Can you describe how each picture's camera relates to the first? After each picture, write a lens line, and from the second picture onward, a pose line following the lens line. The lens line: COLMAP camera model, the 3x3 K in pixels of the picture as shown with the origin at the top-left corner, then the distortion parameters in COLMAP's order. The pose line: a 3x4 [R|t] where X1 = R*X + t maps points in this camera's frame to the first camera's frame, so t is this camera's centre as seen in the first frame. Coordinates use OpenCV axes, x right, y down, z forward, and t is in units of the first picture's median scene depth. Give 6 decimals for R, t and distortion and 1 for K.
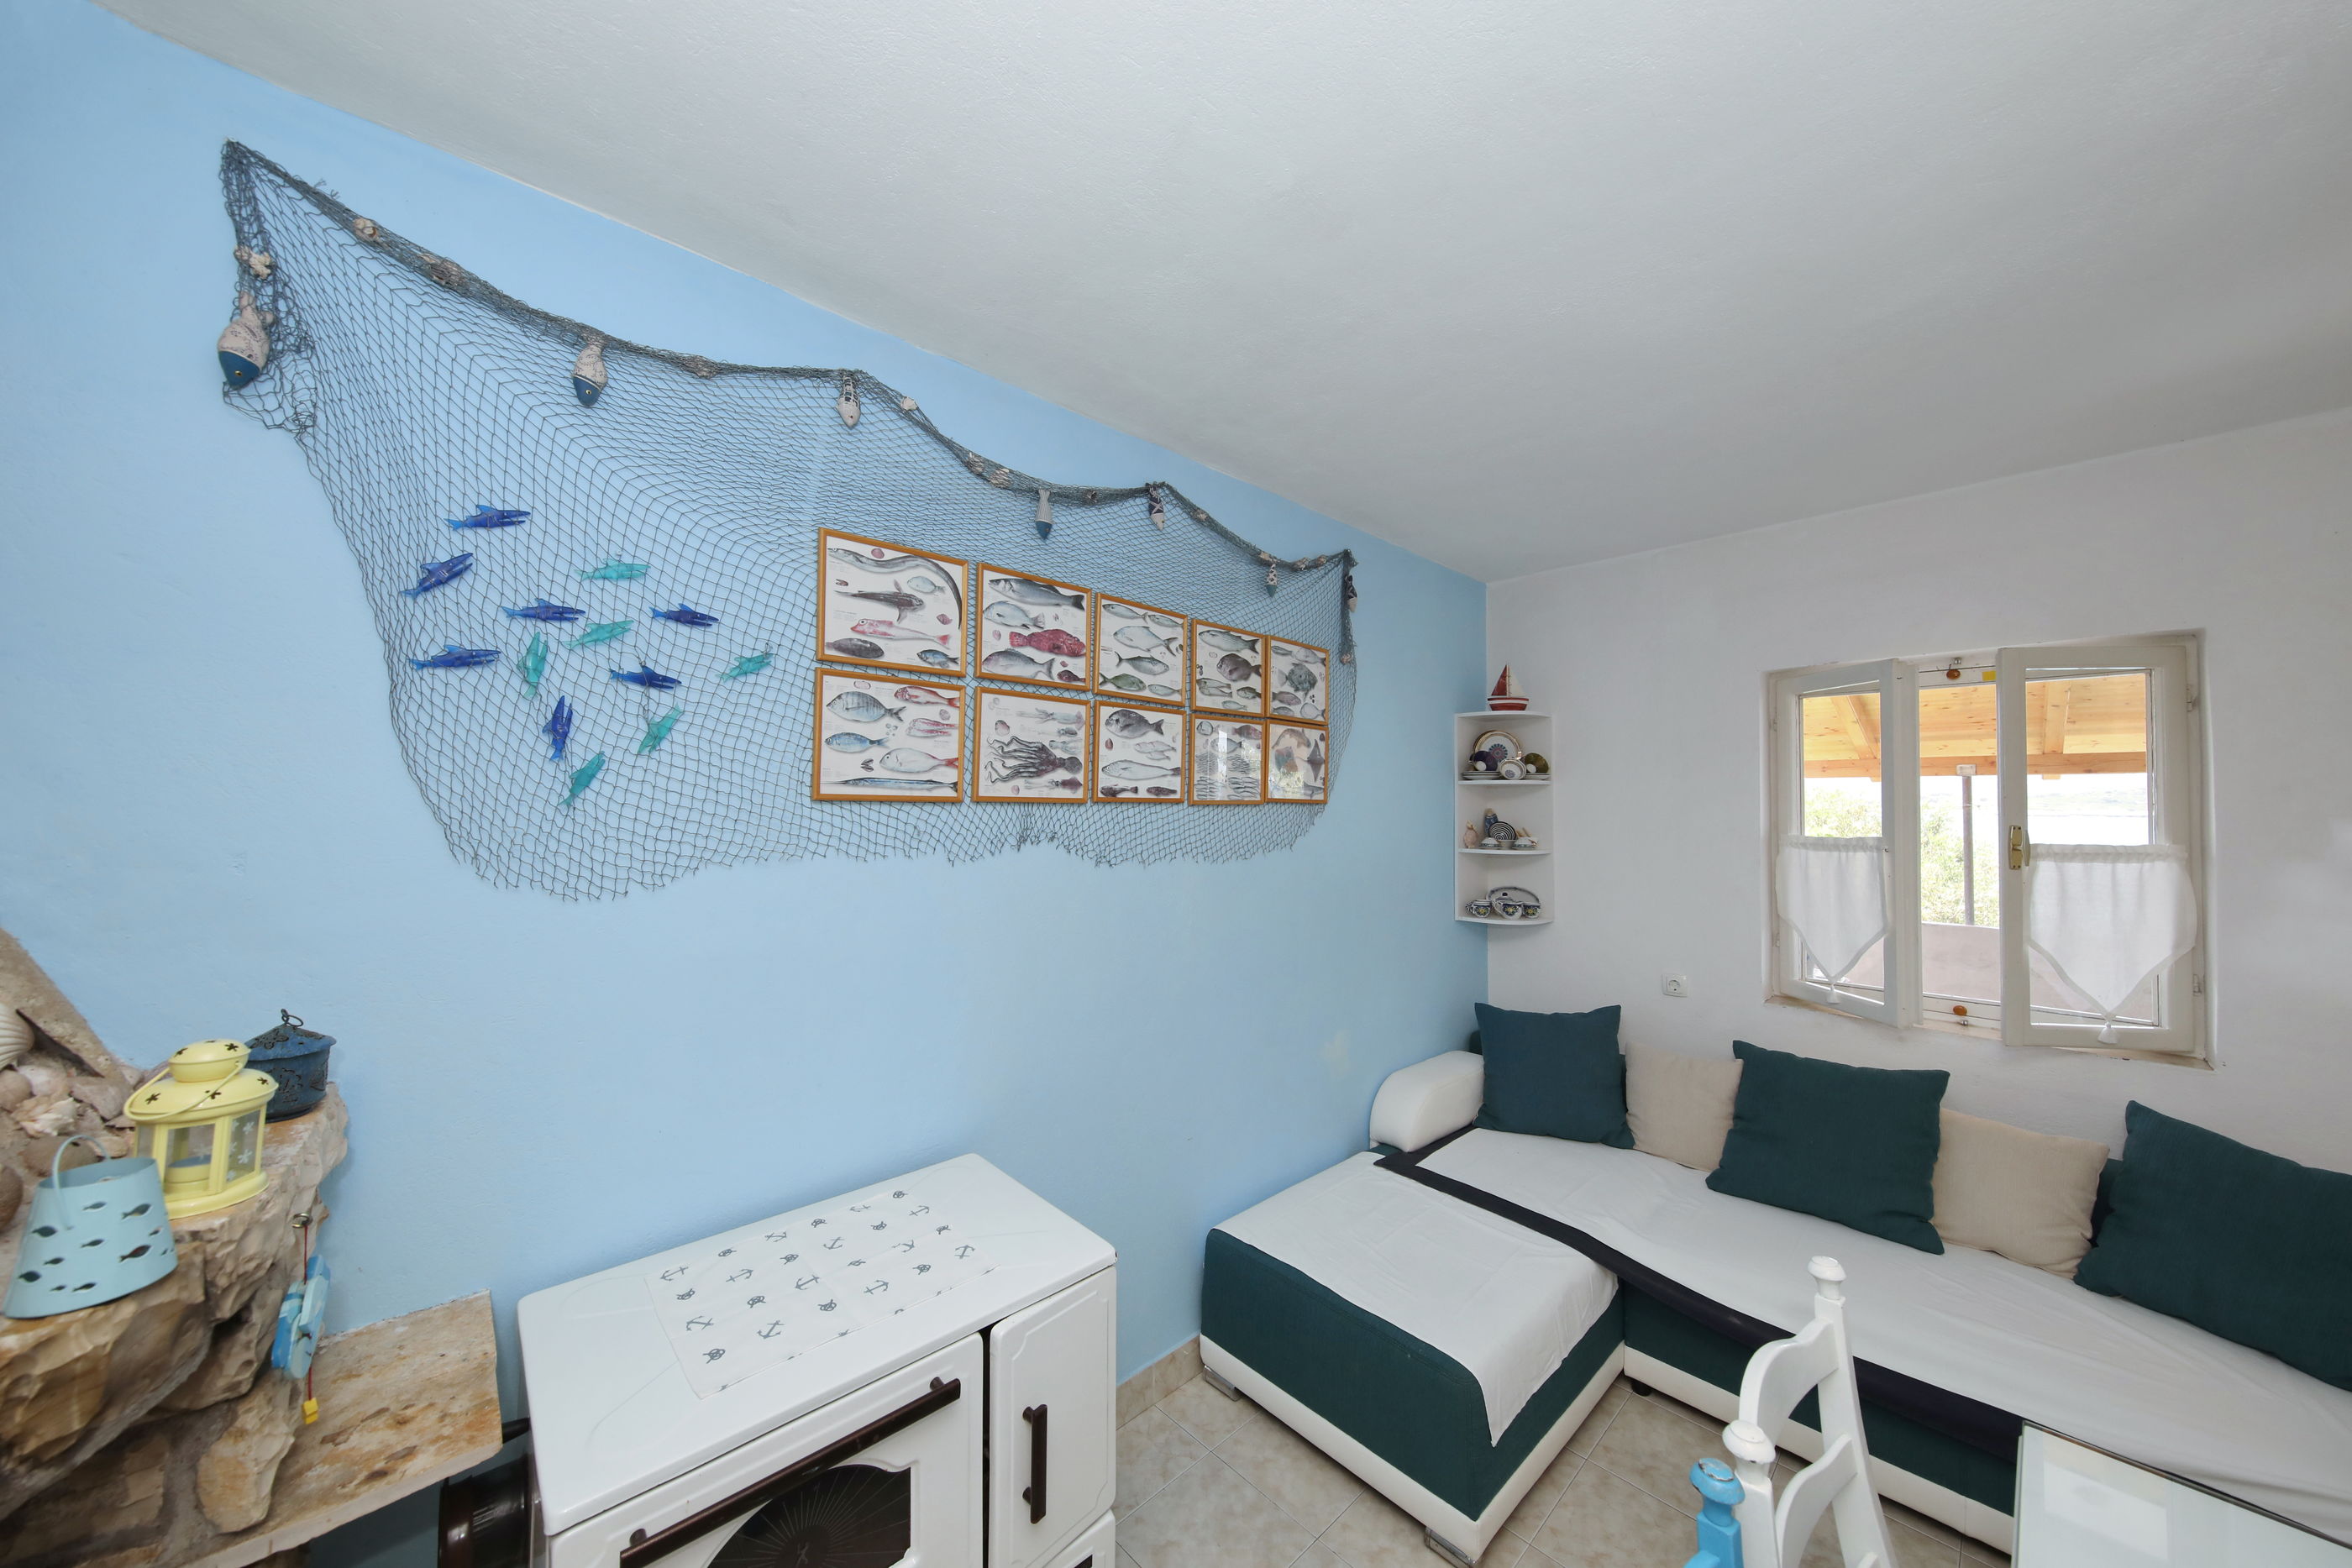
lens RADIAL K [[778.8, 0, 1184.6], [0, 778.8, 780.2], [0, 0, 1]] dist [-0.010225, -0.000081]
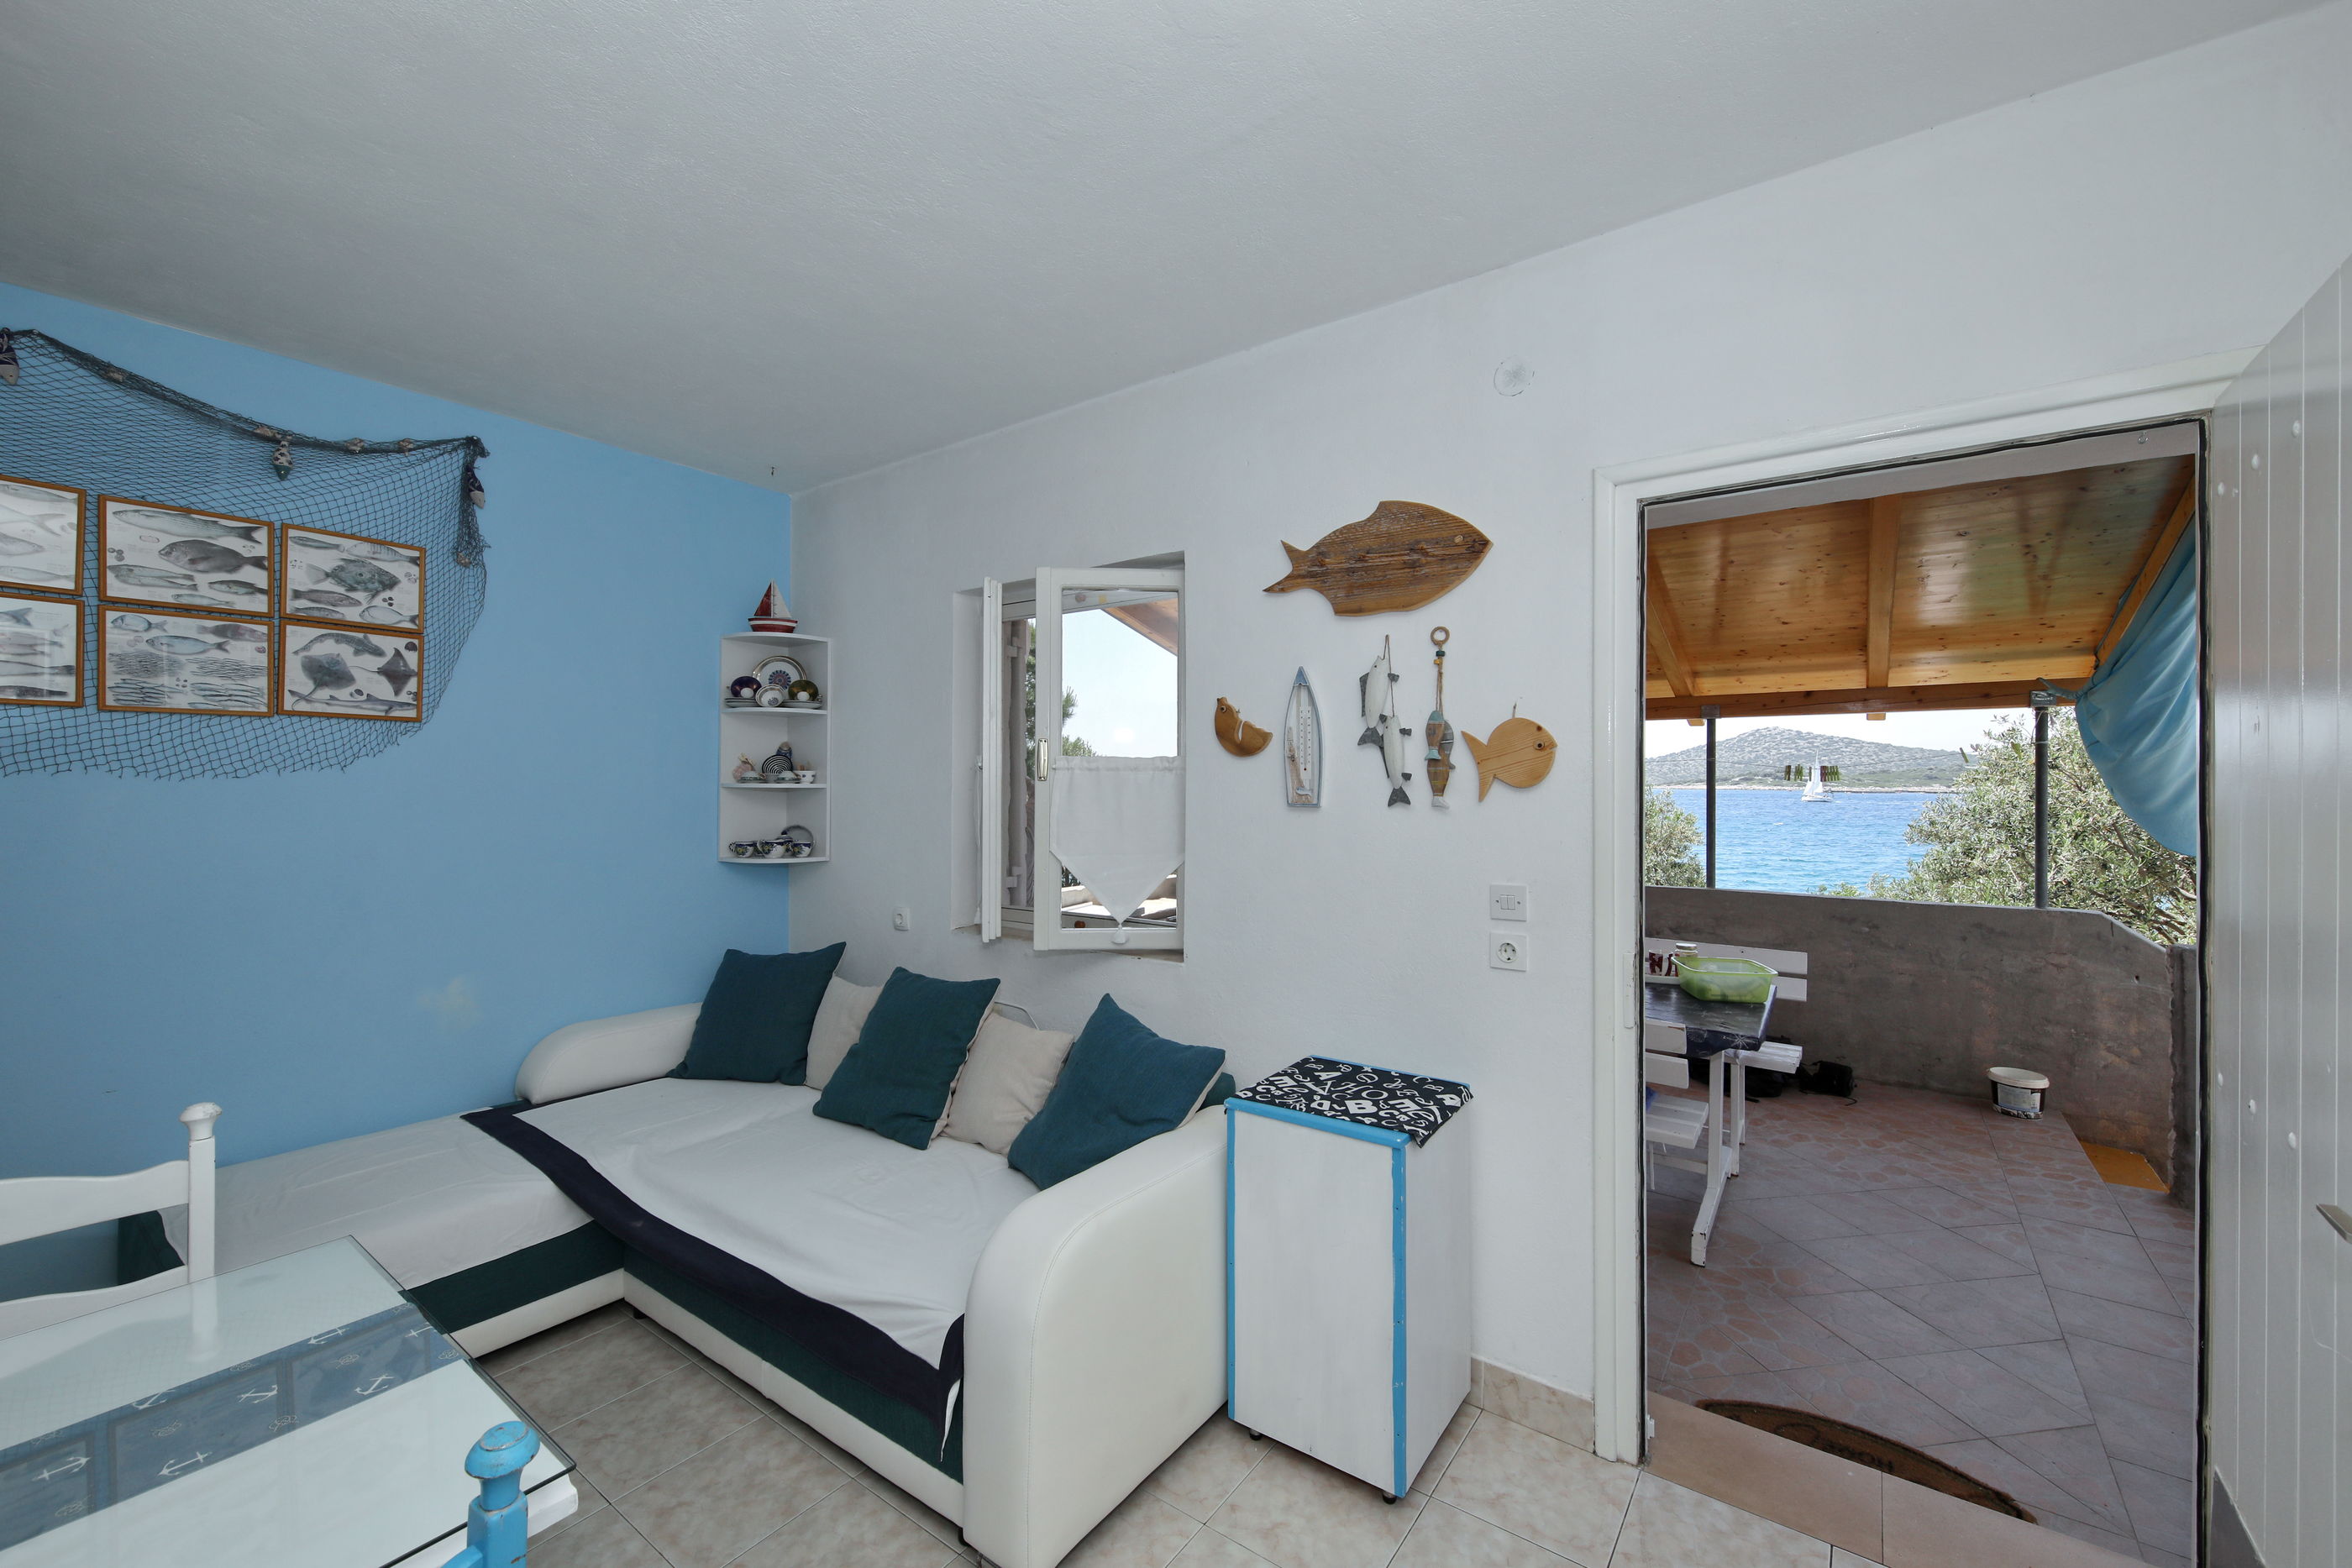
lens RADIAL K [[931.7, 0, 1174.0], [0, 931.7, 777.6], [0, 0, 1]] dist [0.011826, -0.005680]
pose [[0.979858, -0.000094, 0.199697, 0.859810], [-0.005548, 0.999601, 0.027693, 0.062981], [-0.199619, -0.028243, 0.979466, -0.232765]]
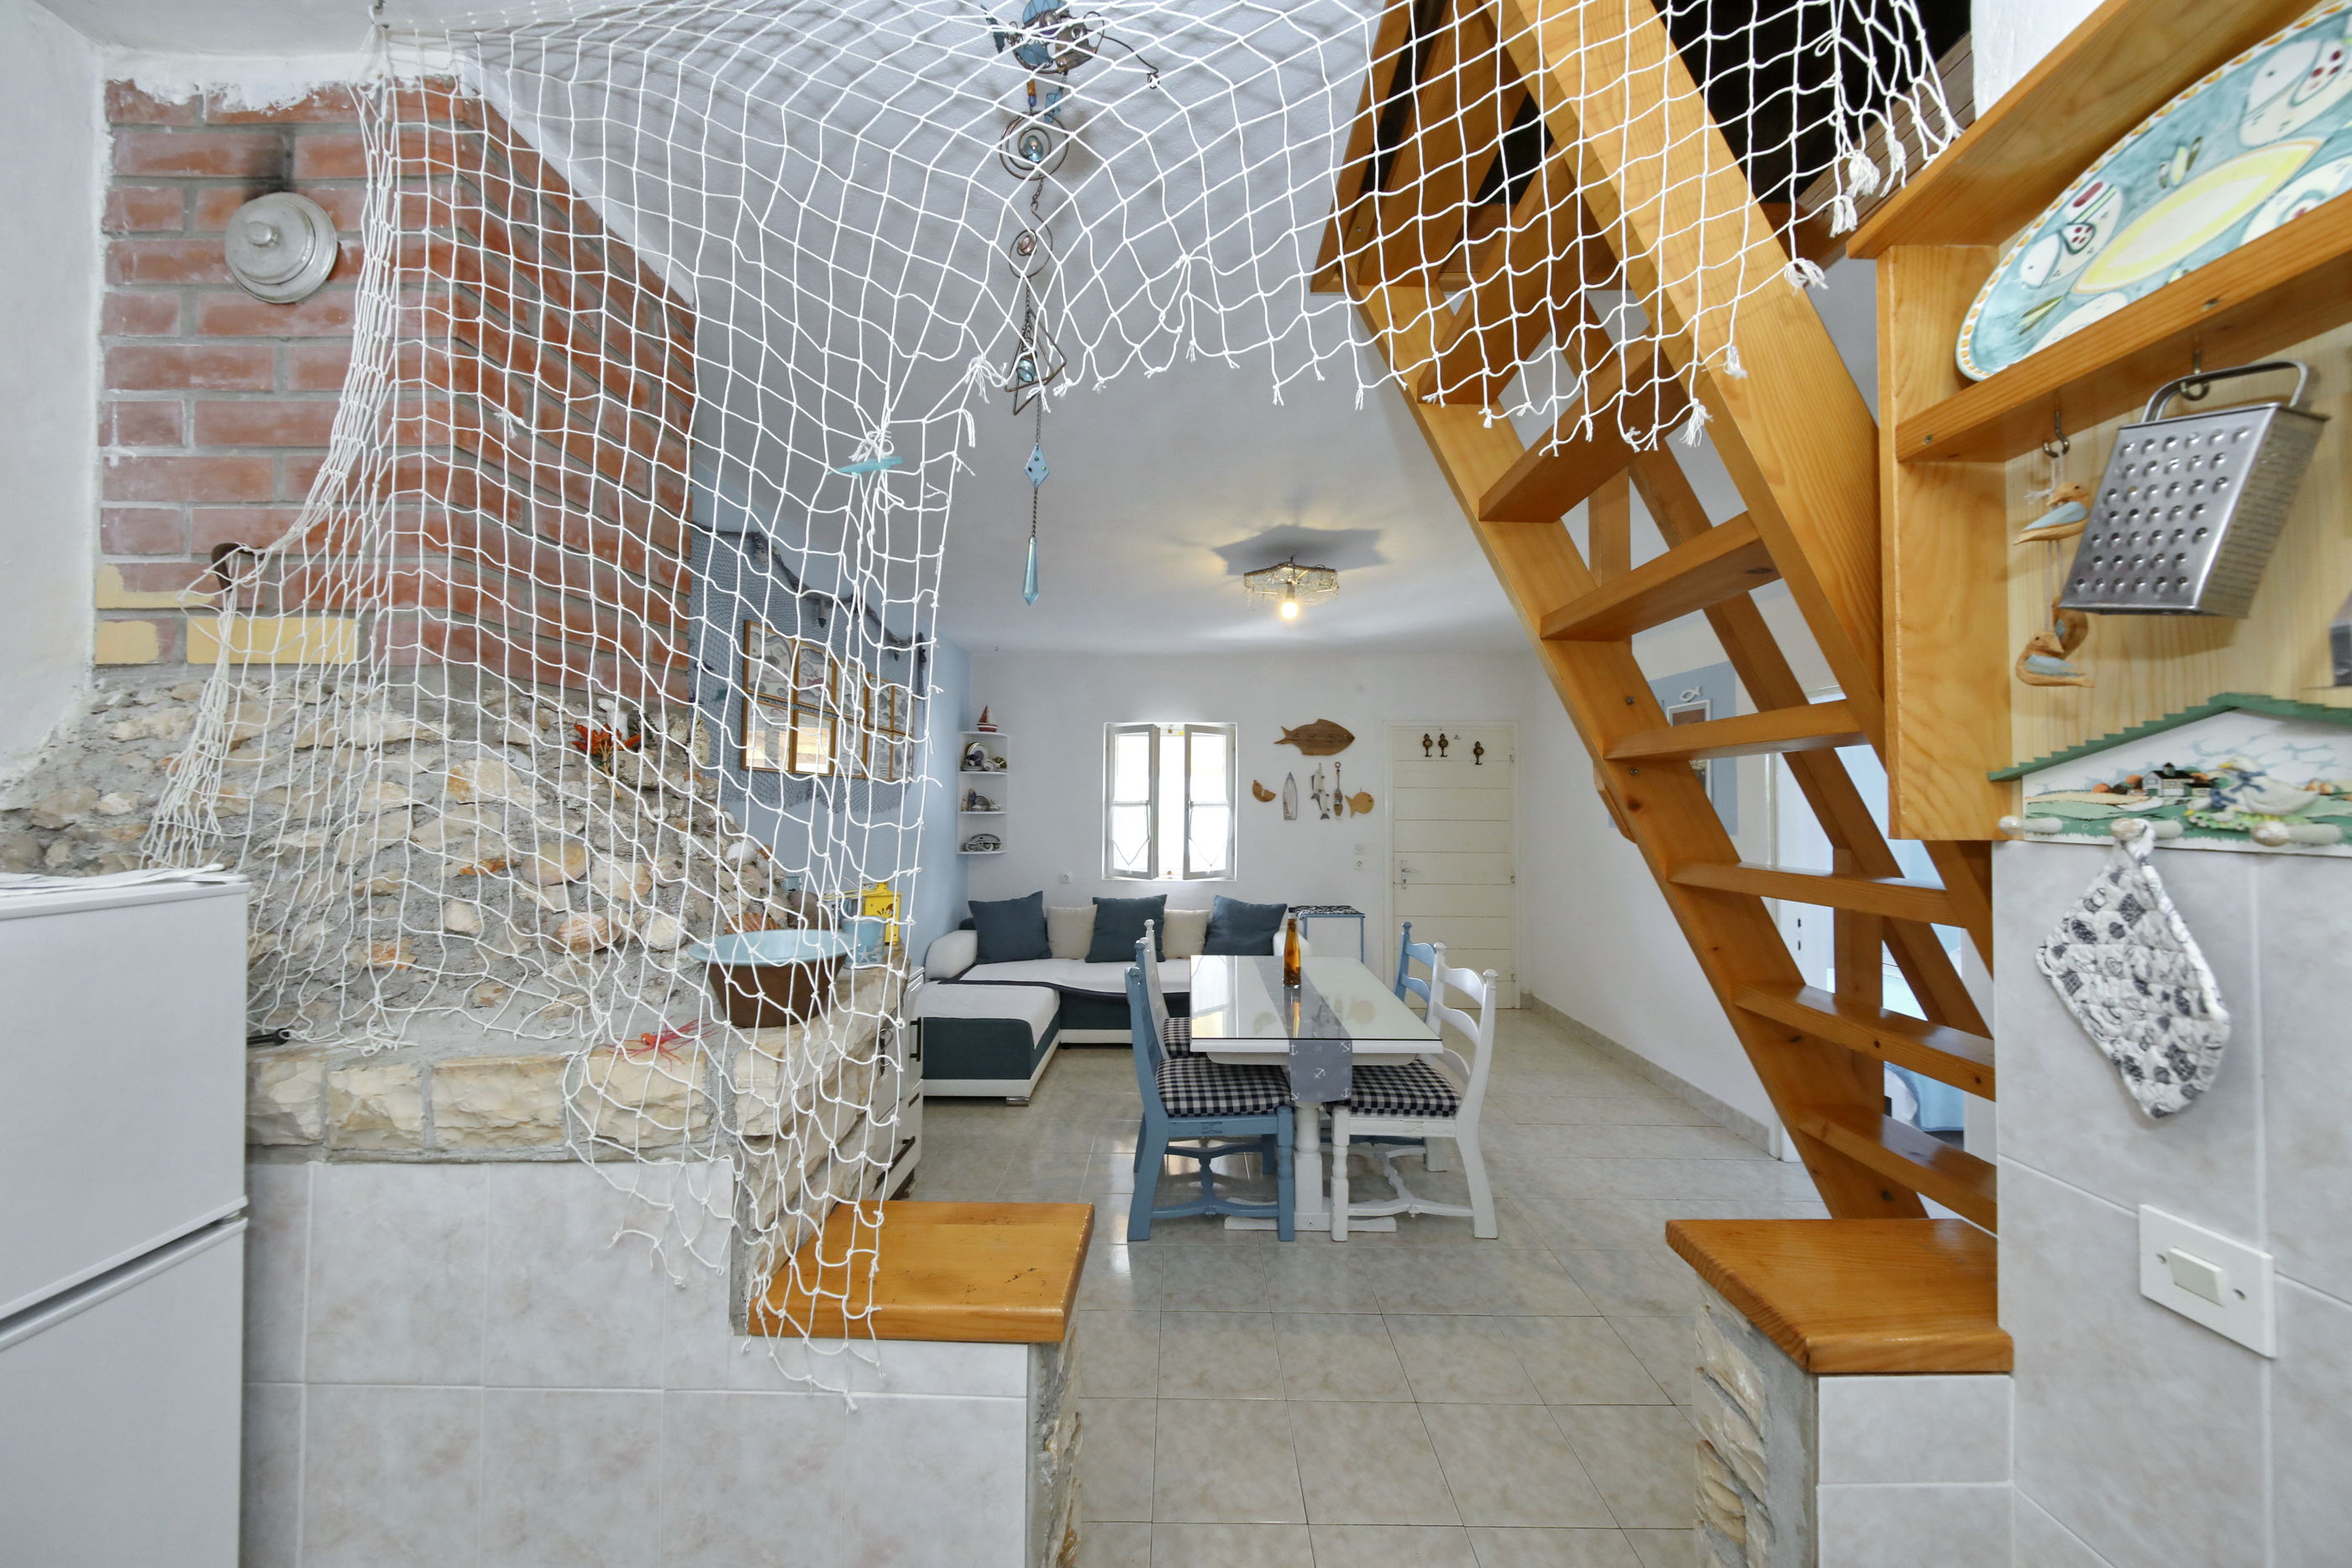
lens RADIAL K [[724.1, 0, 1176.0], [0, 724.1, 784.0], [0, 0, 1]] dist [-0.000816, -0.000023]
pose [[0.683592, 0.020993, 0.729562, -0.612198], [-0.025001, 0.999673, -0.005340, 0.032957], [-0.729436, -0.014590, 0.683893, -0.535200]]
